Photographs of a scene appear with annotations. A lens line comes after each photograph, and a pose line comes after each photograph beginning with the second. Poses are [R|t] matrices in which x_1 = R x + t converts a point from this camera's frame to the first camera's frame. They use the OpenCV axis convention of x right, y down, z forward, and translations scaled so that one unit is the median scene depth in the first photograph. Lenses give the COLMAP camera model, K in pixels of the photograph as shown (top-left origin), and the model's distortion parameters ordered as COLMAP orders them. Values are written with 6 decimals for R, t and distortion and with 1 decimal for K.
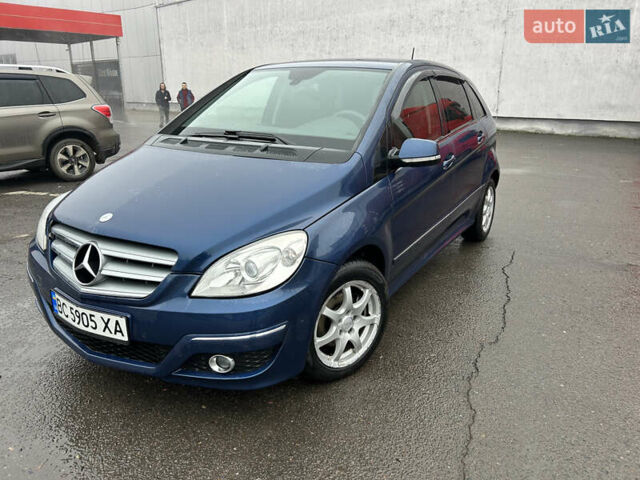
lens RADIAL K [[484.5, 0, 325.8], [0, 484.5, 247.3], [0, 0, 1]] dist [0.005902, 0.001889]
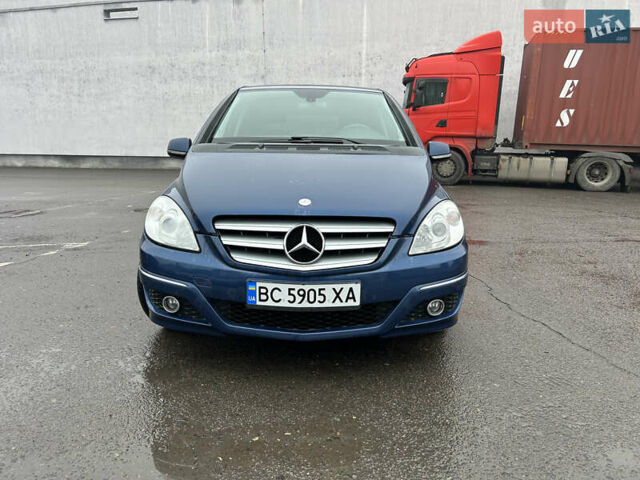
lens RADIAL K [[476.6, 0, 321.1], [0, 476.6, 241.4], [0, 0, 1]] dist [0.060949, -0.062025]
pose [[0.855403, -0.102319, 0.507757, -0.739351], [0.156166, 0.985624, -0.064473, 0.076400], [-0.493861, 0.134445, 0.859084, 0.061783]]
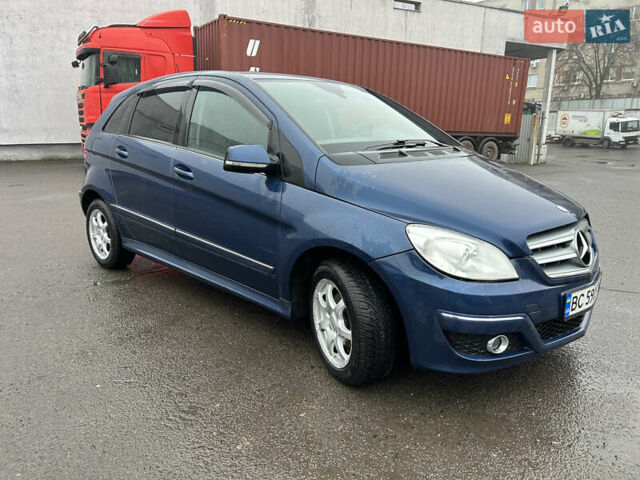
lens RADIAL K [[483.2, 0, 320.0], [0, 483.2, 240.0], [0, 0, 1]] dist [0.064602, -0.072598]
pose [[0.227416, -0.235689, 0.944845, -1.278260], [0.299504, 0.940166, 0.162434, -0.263460], [-0.926595, 0.246045, 0.284399, 0.928056]]
